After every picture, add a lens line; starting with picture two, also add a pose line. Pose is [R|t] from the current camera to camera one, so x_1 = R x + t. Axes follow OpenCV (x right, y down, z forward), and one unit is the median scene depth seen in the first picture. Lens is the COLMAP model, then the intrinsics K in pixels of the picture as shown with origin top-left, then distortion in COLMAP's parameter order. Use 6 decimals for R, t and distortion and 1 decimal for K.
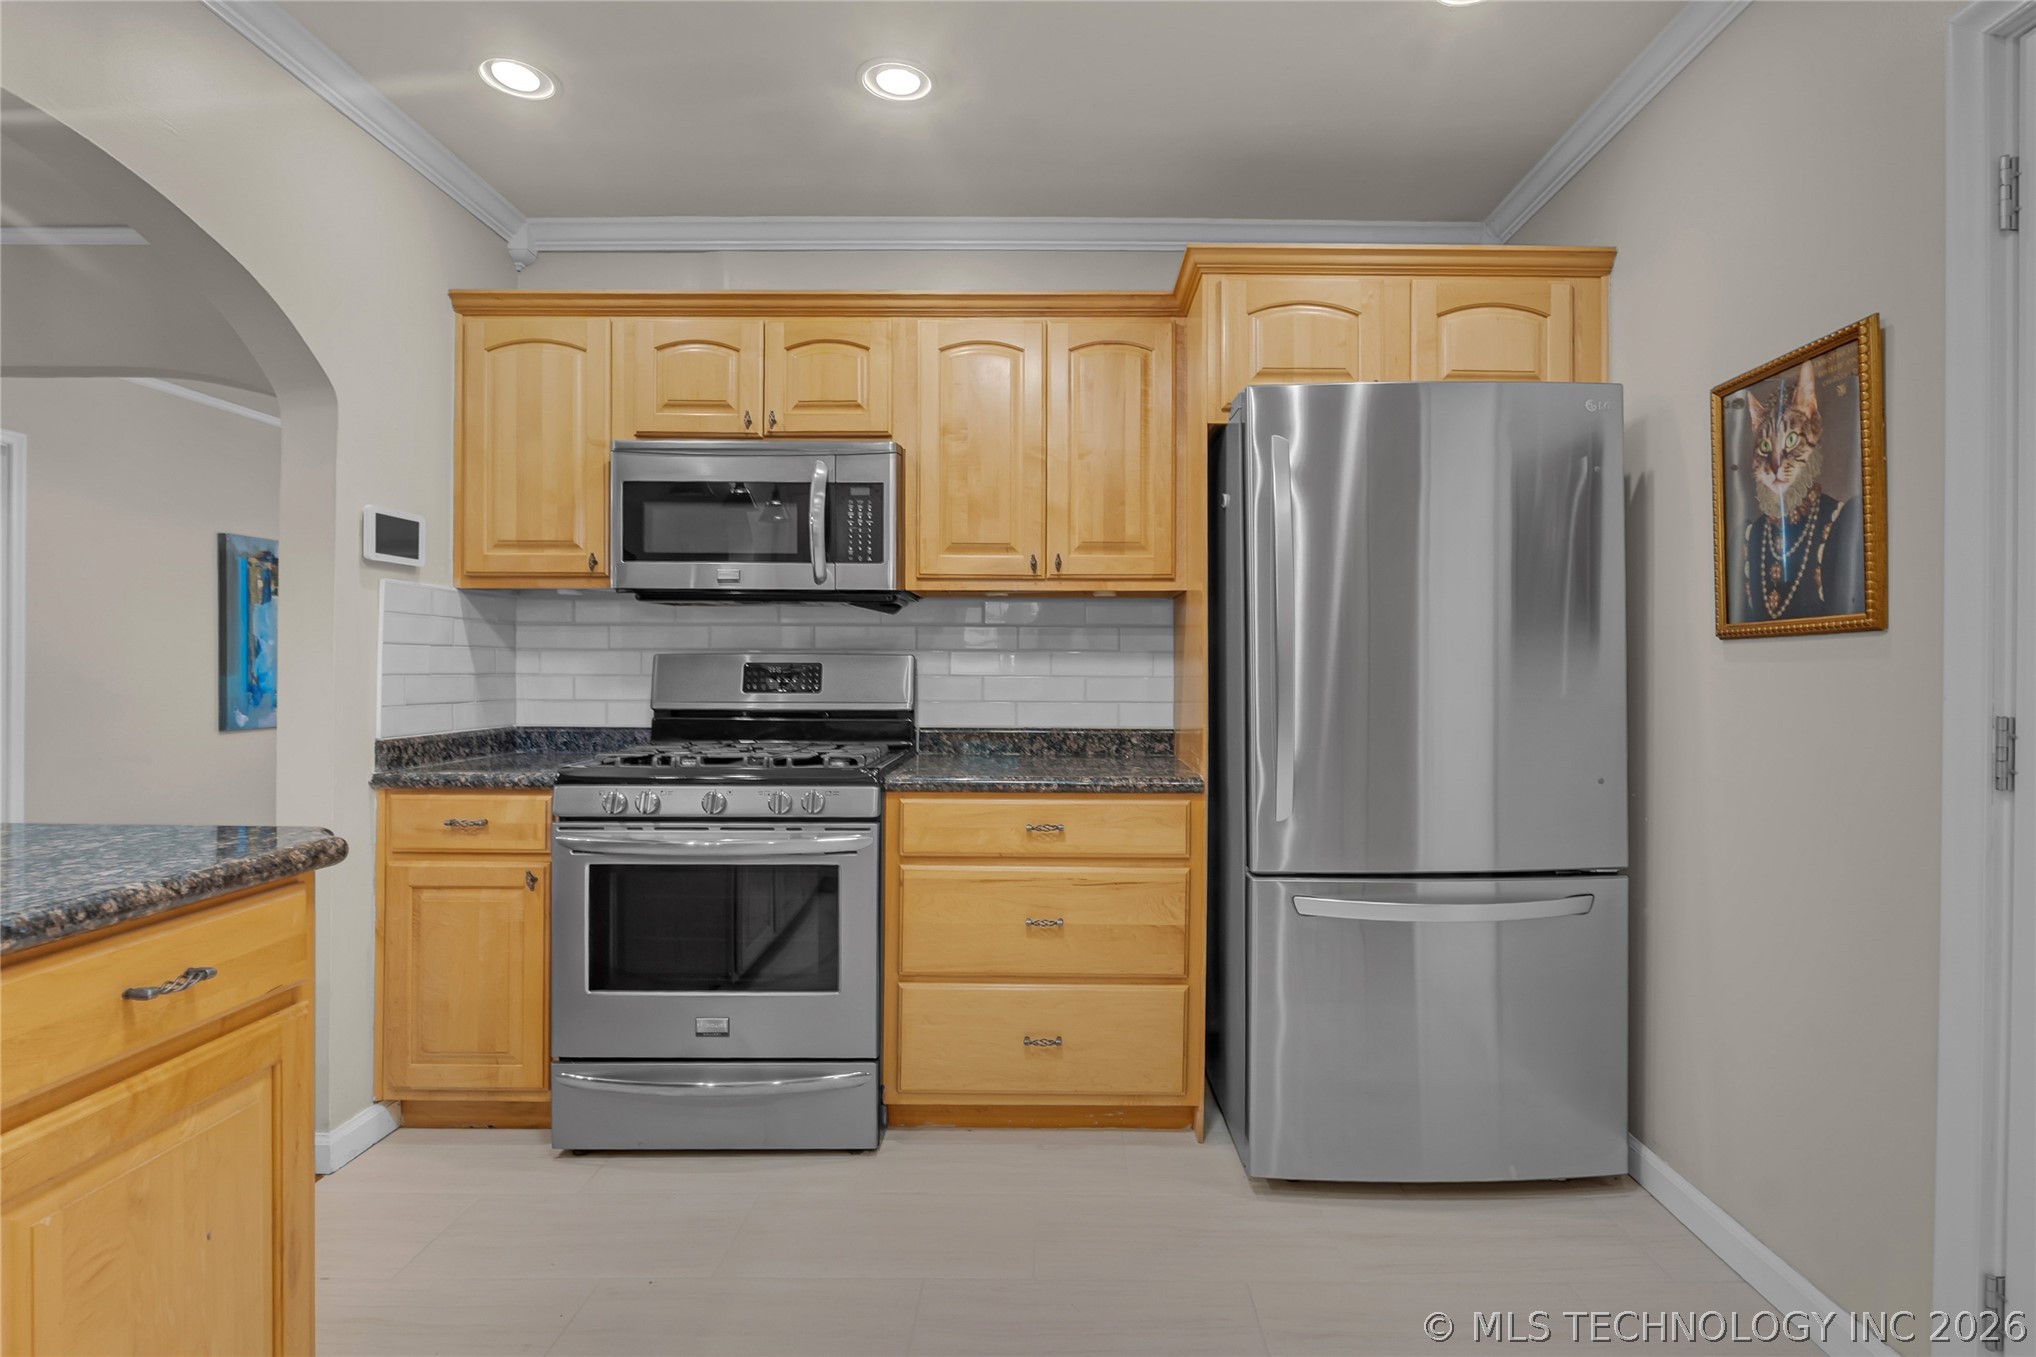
lens RADIAL K [[980.6, 0, 1053.0], [0, 980.6, 668.2], [0, 0, 1]] dist [-0.019140, -0.000183]
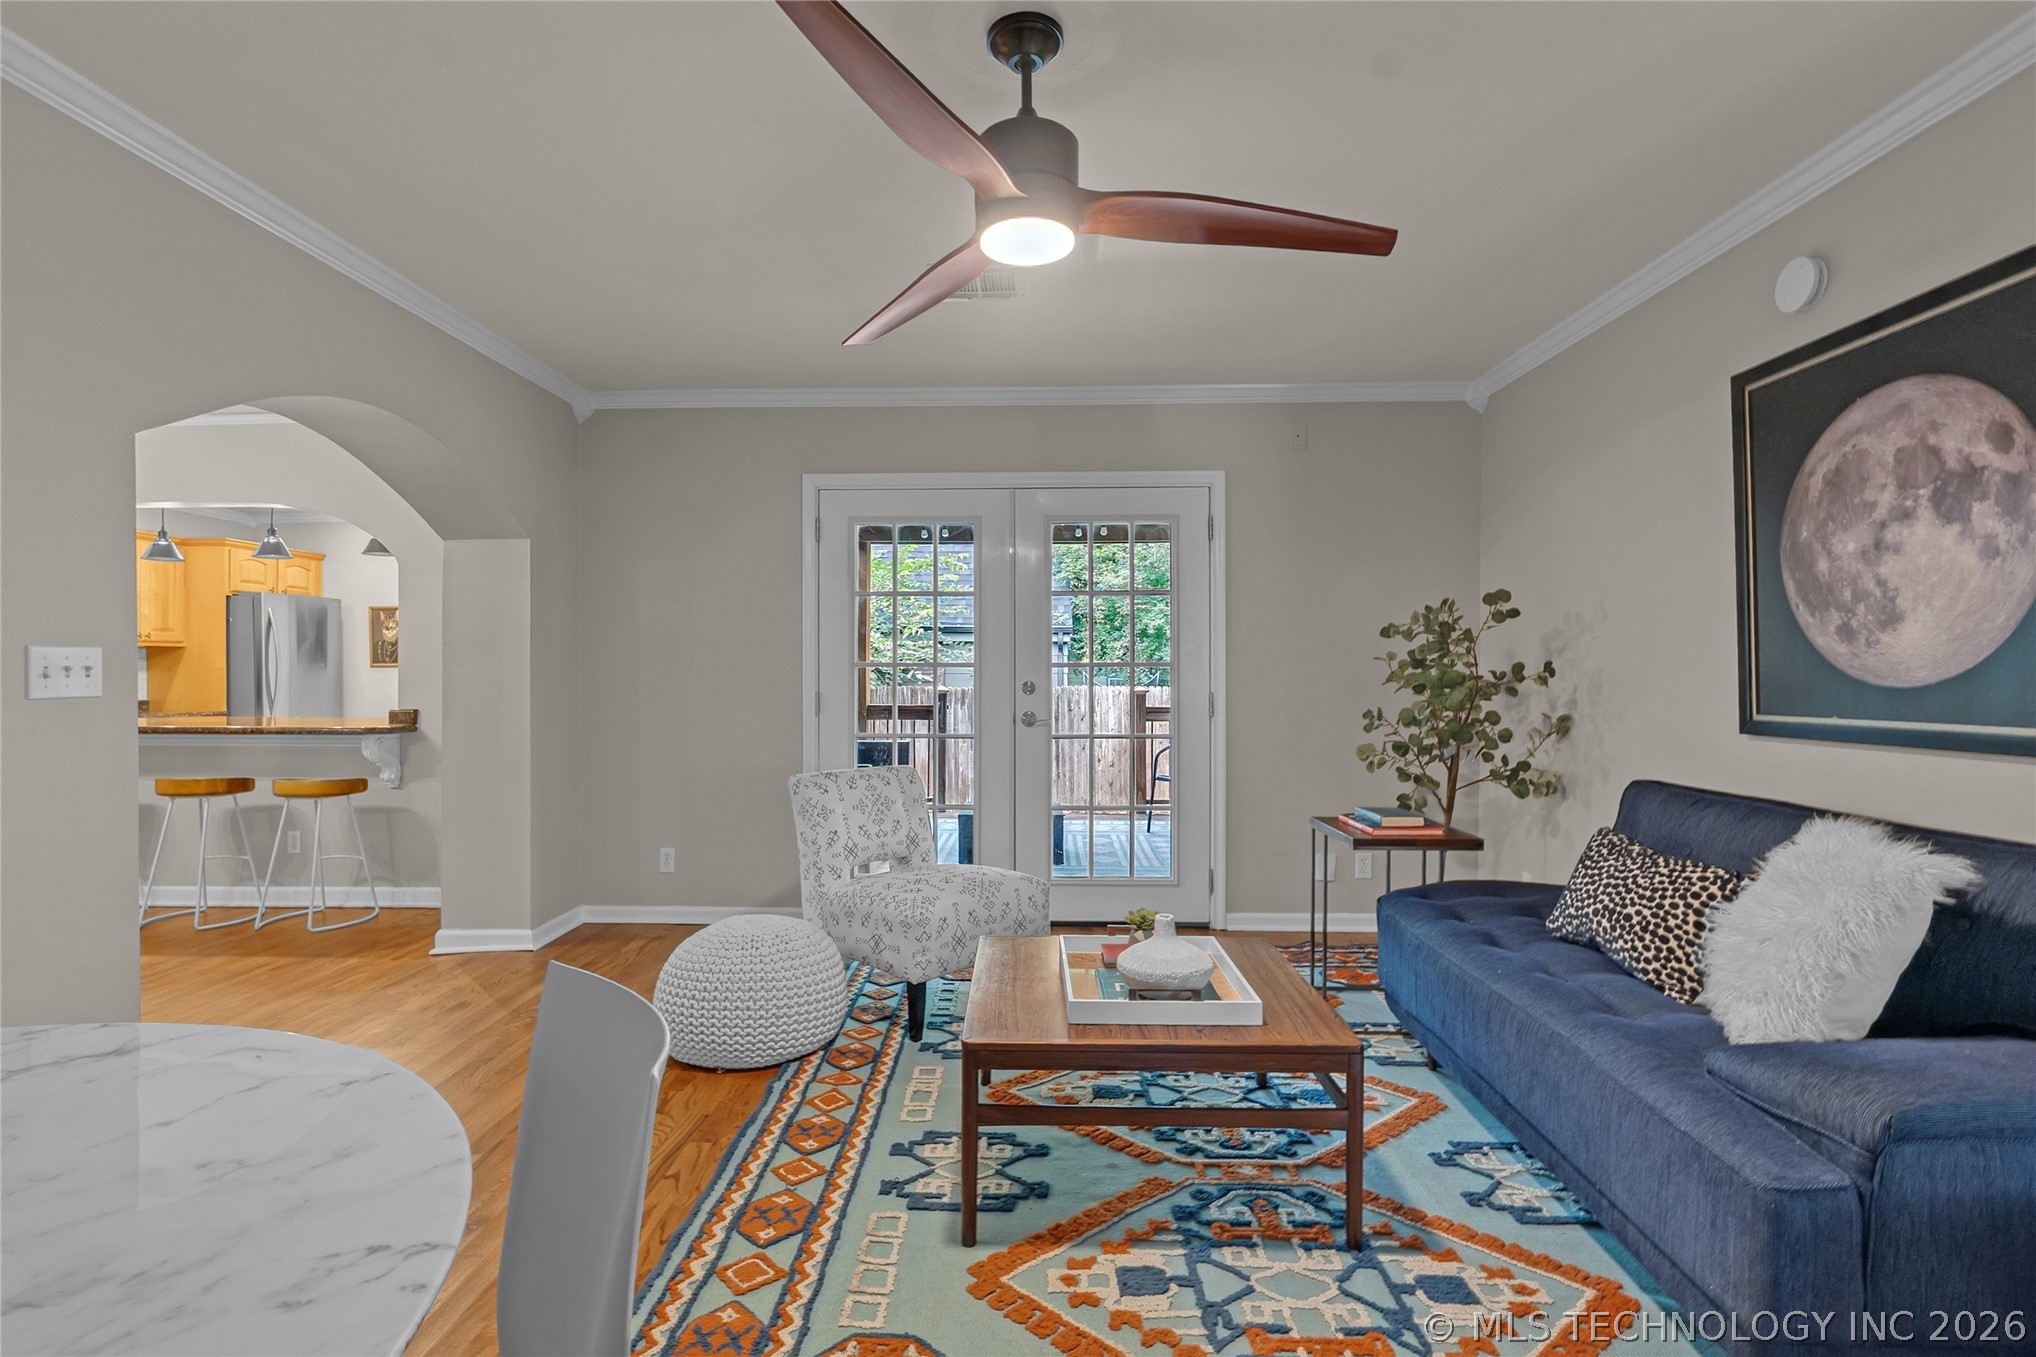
lens RADIAL K [[934.0, 0, 1008.4], [0, 934.0, 671.2], [0, 0, 1]] dist [-0.011578, 0.000448]
pose [[0.033096, -0.005850, 0.999435, -2.790950], [-0.000459, 0.999983, 0.005868, -0.031305], [-0.999452, -0.000653, 0.033092, -1.629925]]
